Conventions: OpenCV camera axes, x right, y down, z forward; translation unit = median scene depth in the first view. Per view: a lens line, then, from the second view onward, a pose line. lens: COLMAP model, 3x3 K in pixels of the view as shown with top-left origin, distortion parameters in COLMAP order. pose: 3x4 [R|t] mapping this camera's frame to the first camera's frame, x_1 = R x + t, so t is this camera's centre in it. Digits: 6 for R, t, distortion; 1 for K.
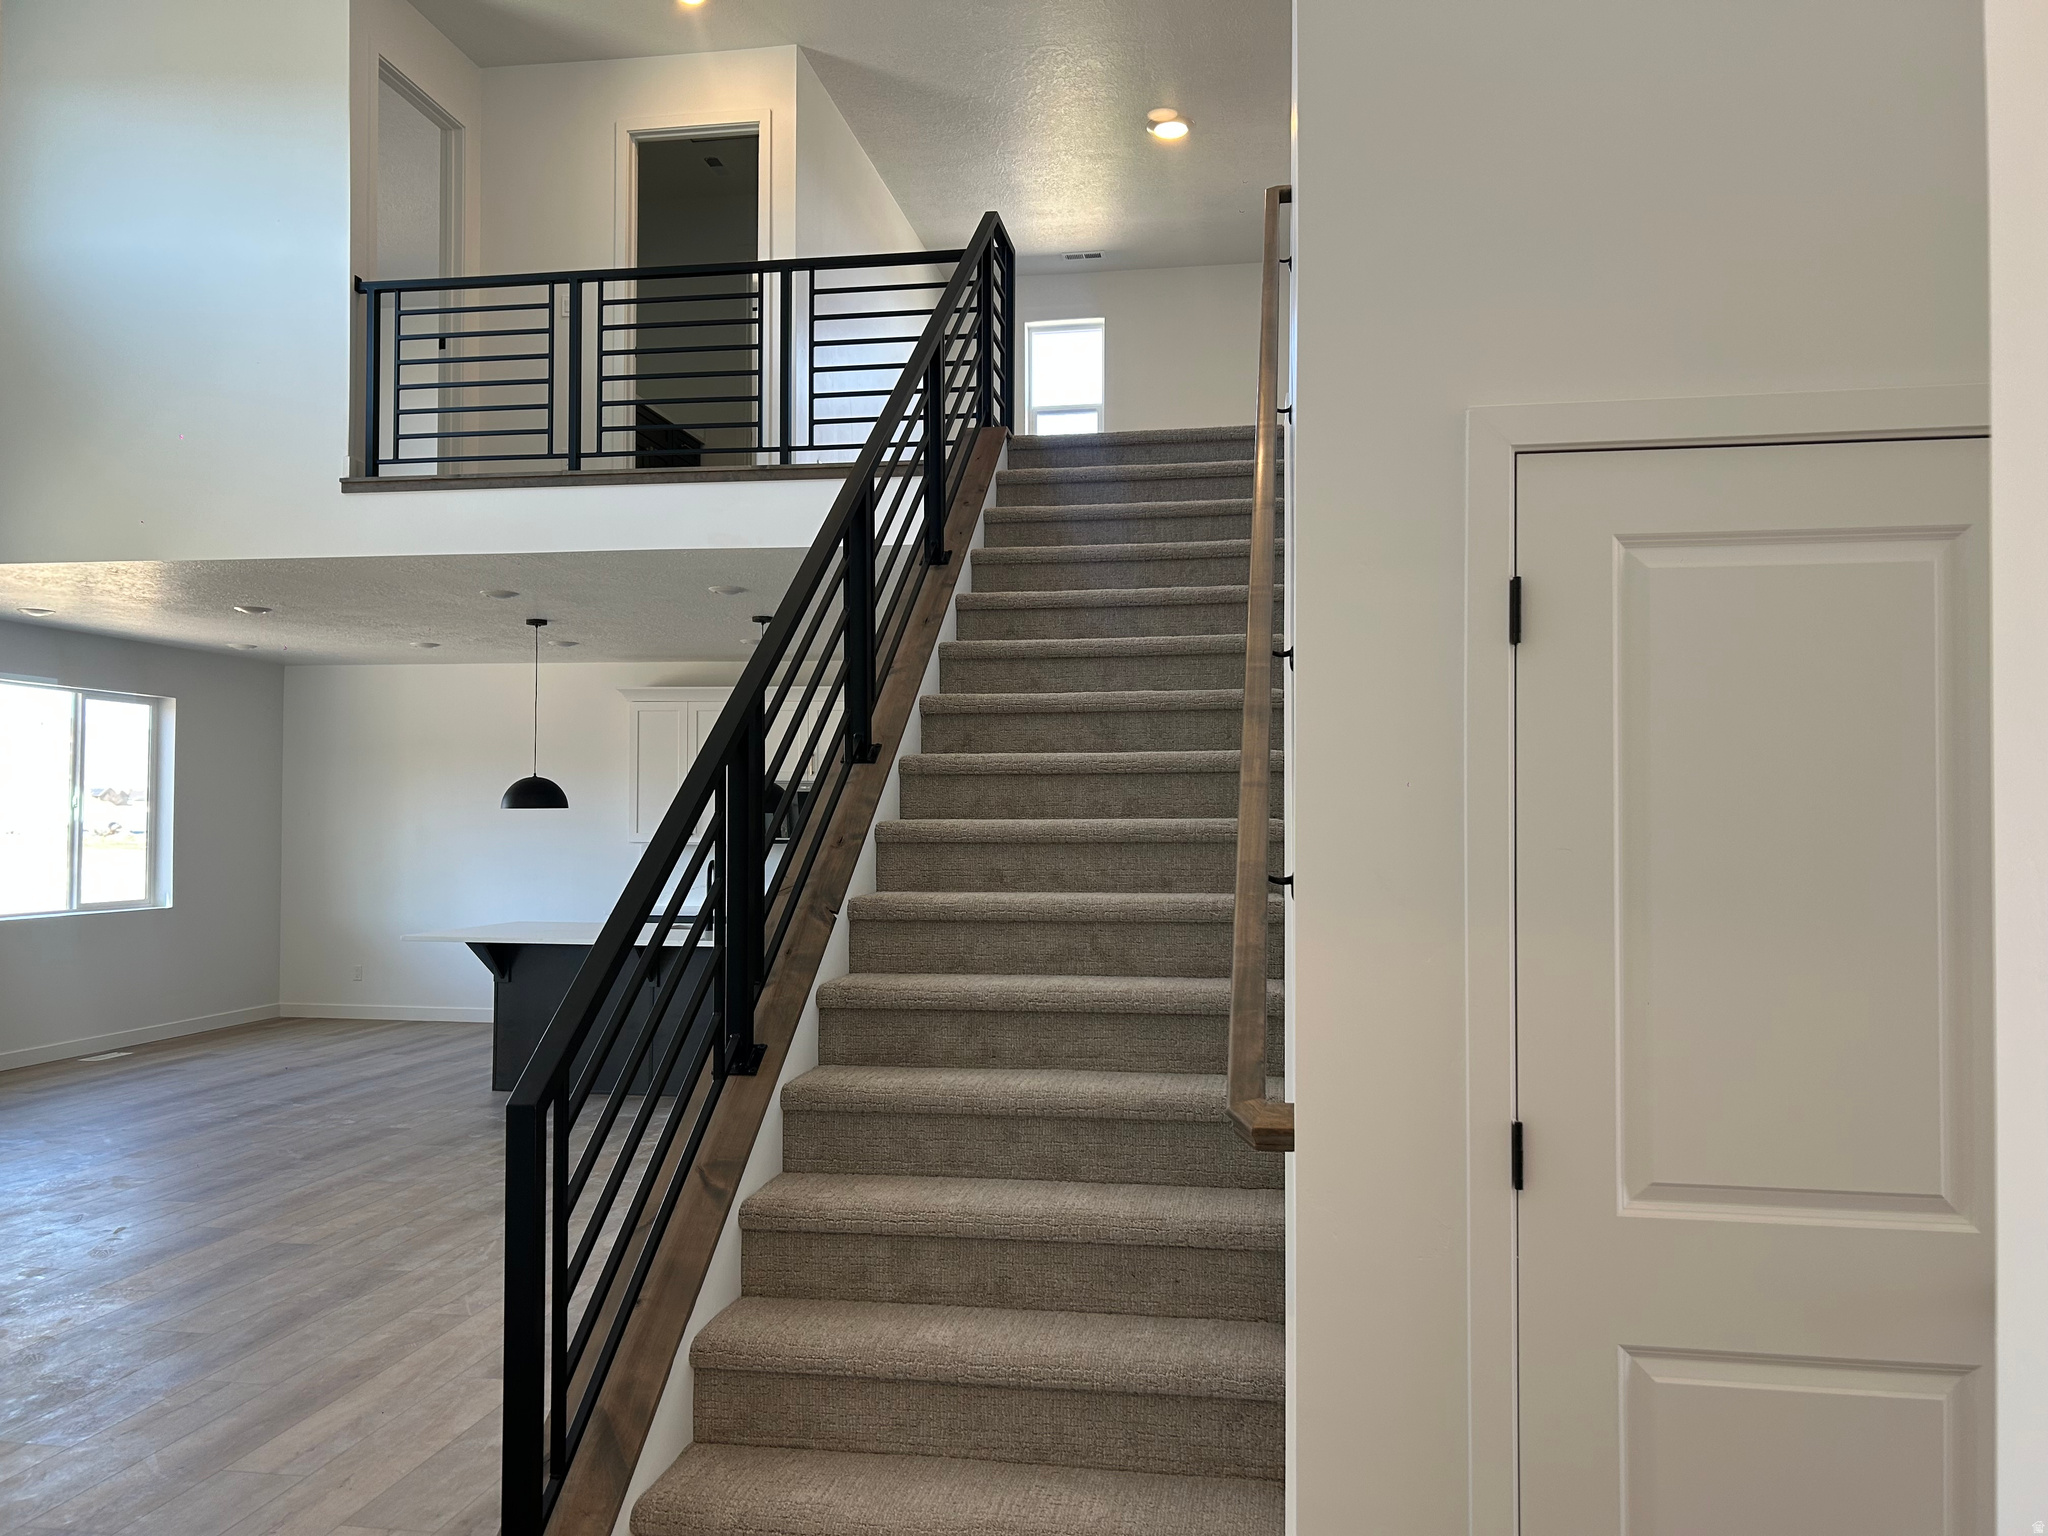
lens RADIAL K [[1540.5, 0, 1022.8], [0, 1540.5, 785.1], [0, 0, 1]] dist [0.066072, -0.072297]
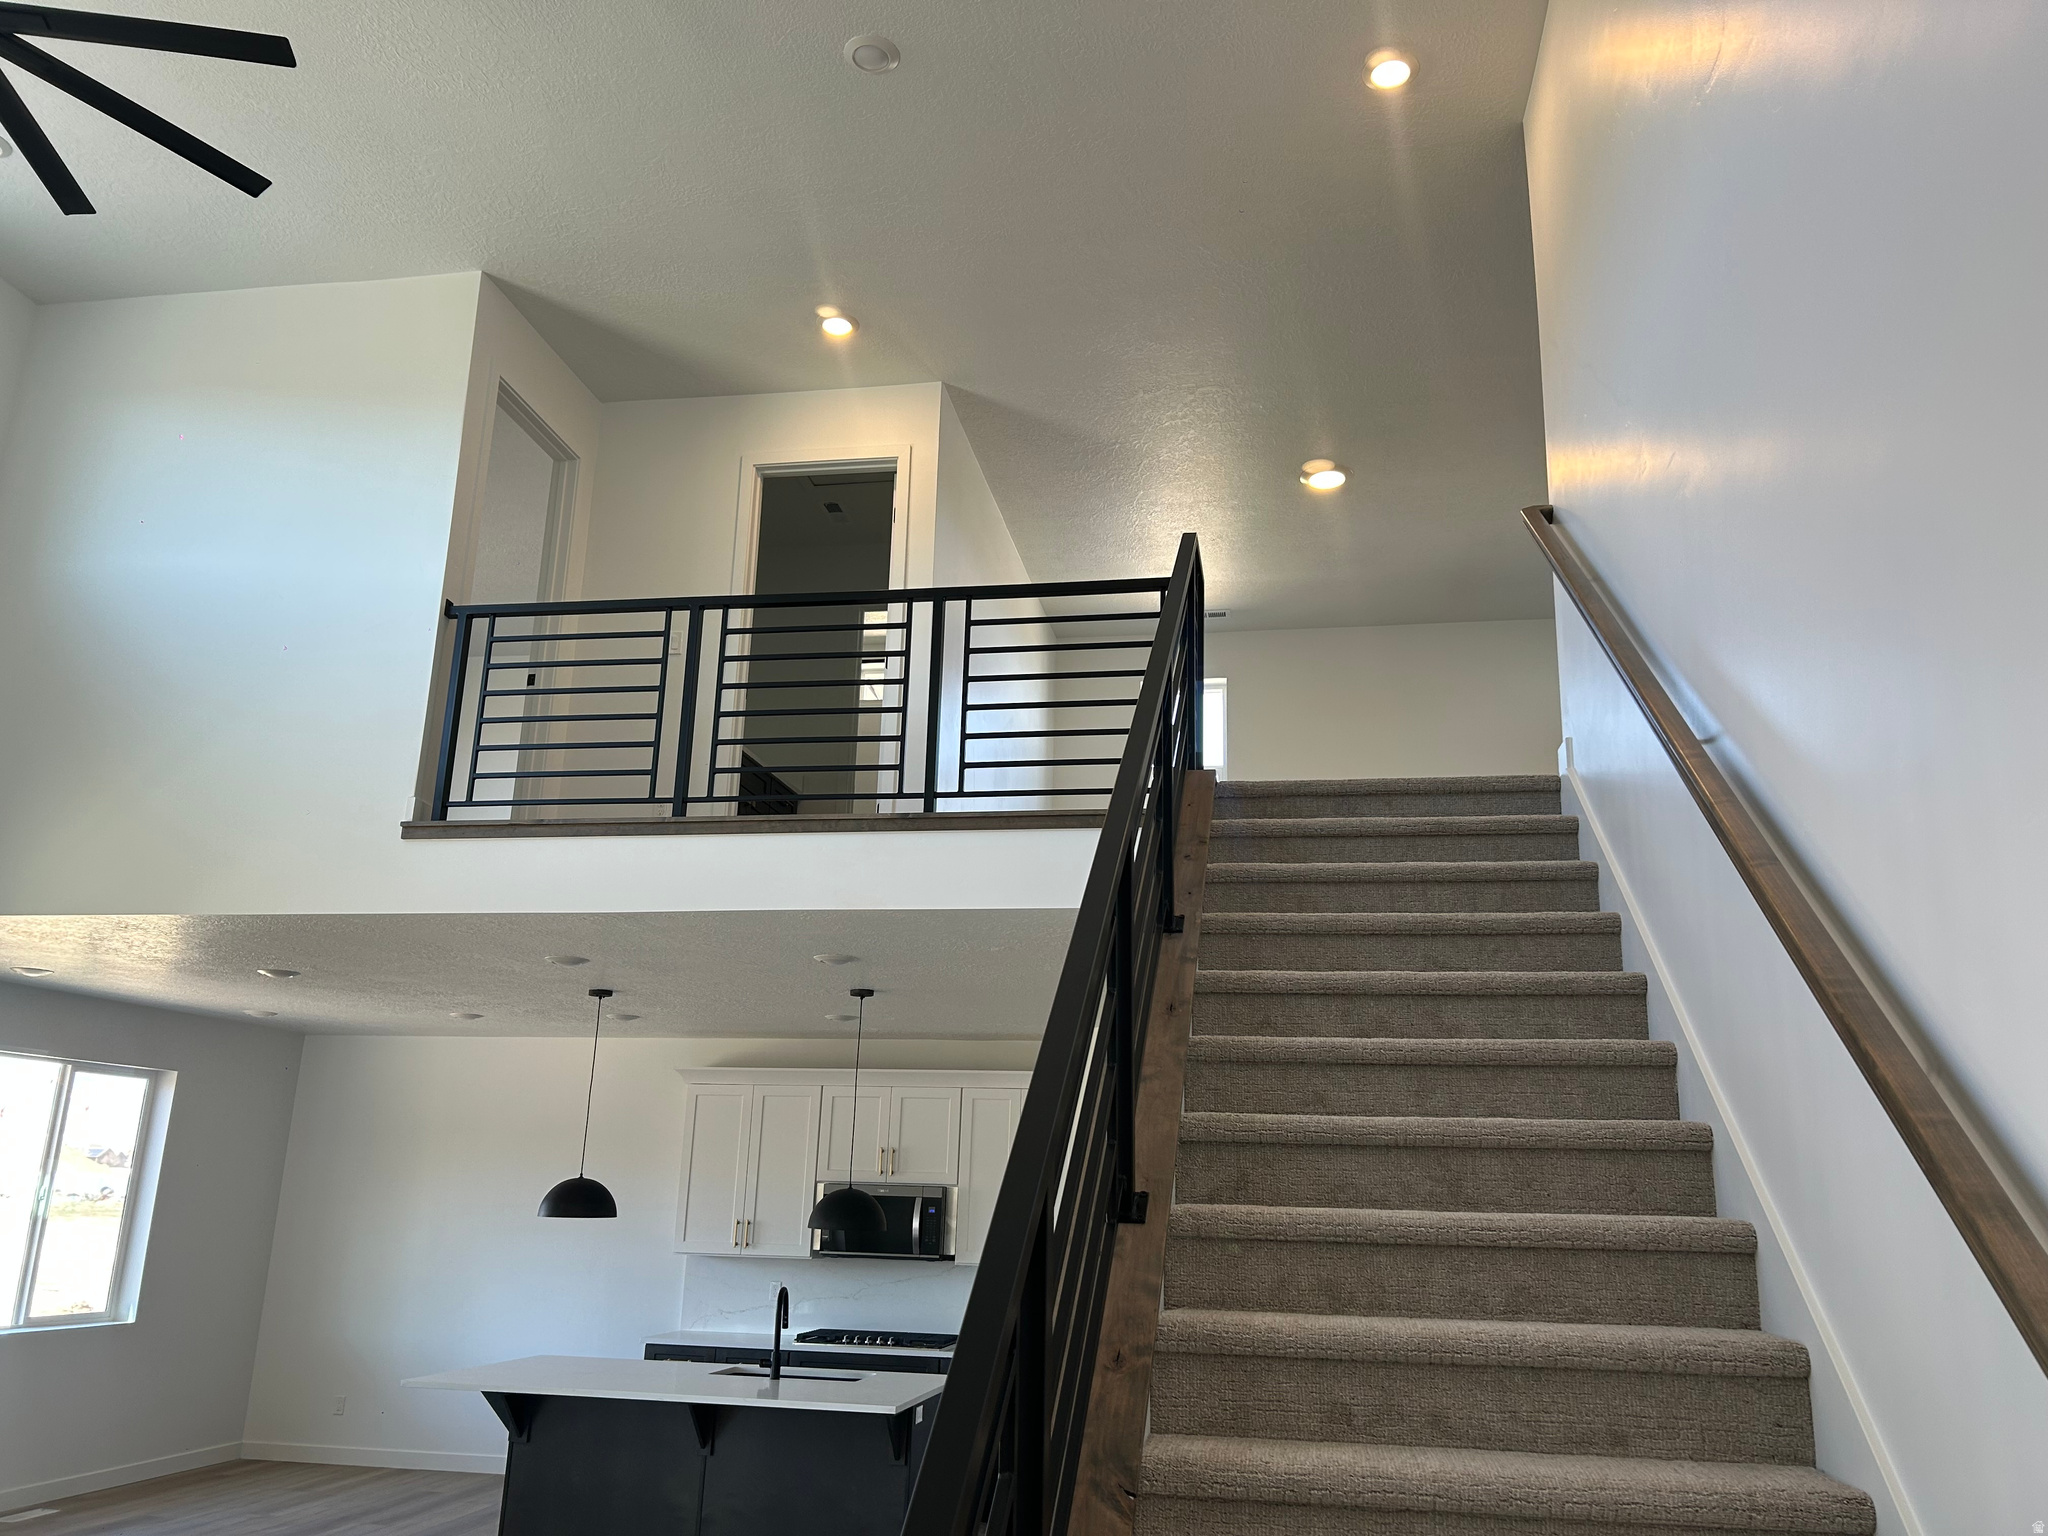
lens RADIAL K [[1540.5, 0, 1025.2], [0, 1540.5, 788.0], [0, 0, 1]] dist [0.066072, -0.072297]
pose [[0.999671, 0.020264, -0.015716, -0.084325], [-0.023402, 0.971490, -0.235923, -0.022860], [0.010487, 0.236213, 0.971645, 0.173827]]
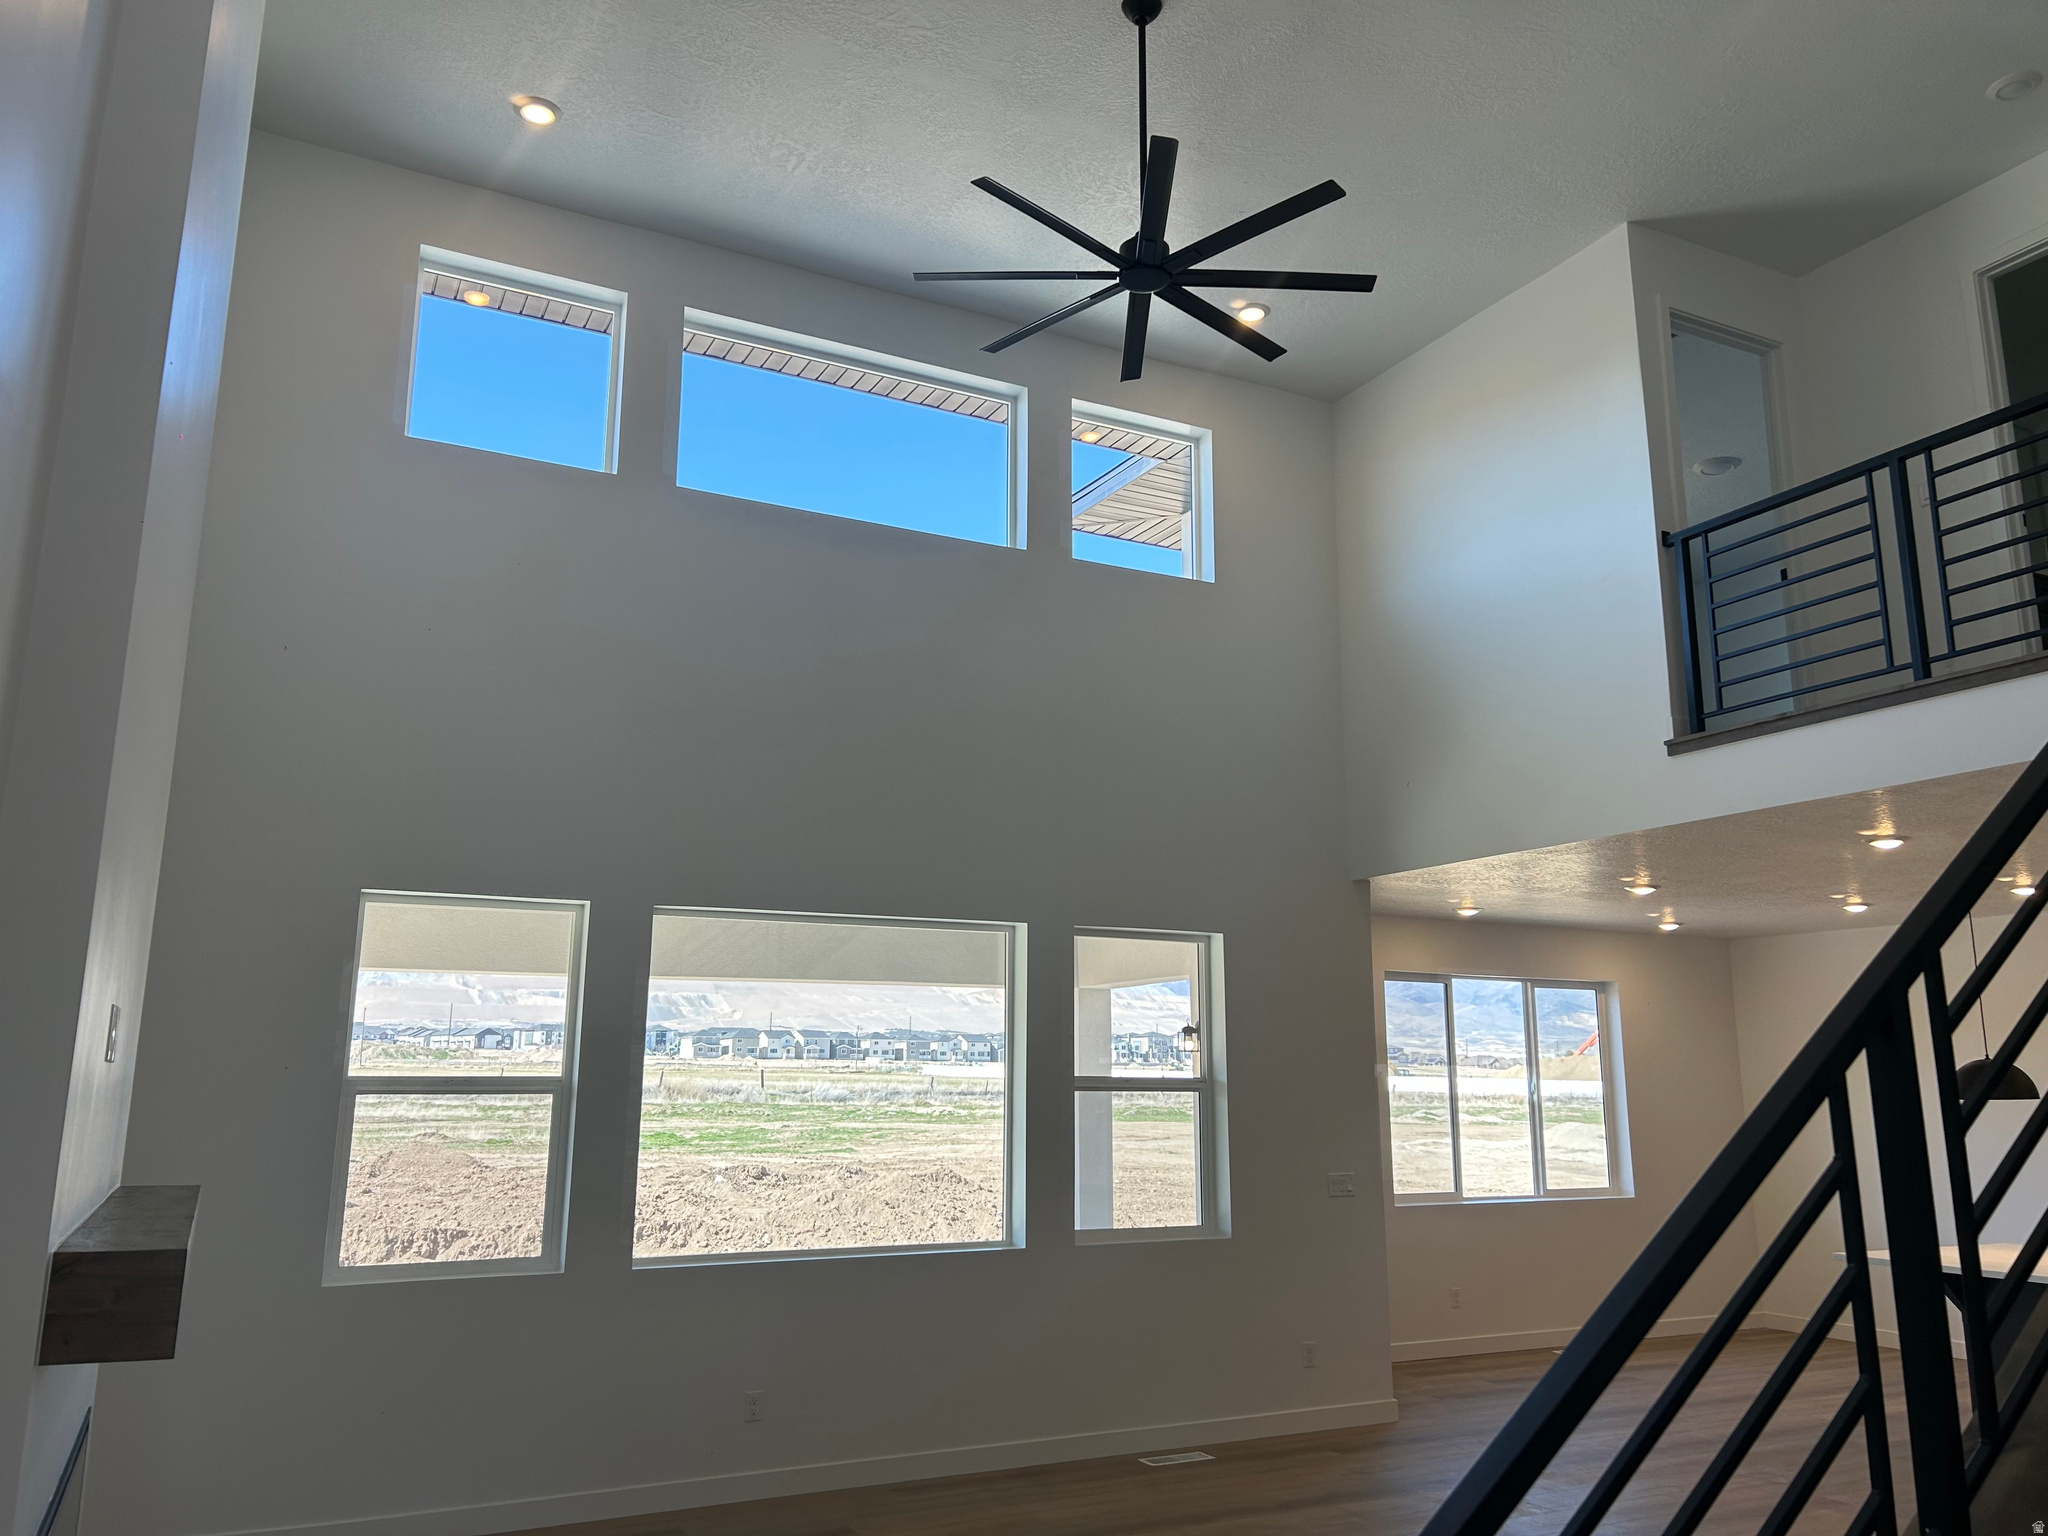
lens RADIAL K [[1540.5, 0, 1053.0], [0, 1540.5, 766.4], [0, 0, 1]] dist [0.066072, -0.072297]
pose [[0.606389, -0.165043, -0.777852, 0.061586], [0.020324, 0.981120, -0.192328, -0.010539], [0.794908, 0.100816, 0.598295, 0.150773]]
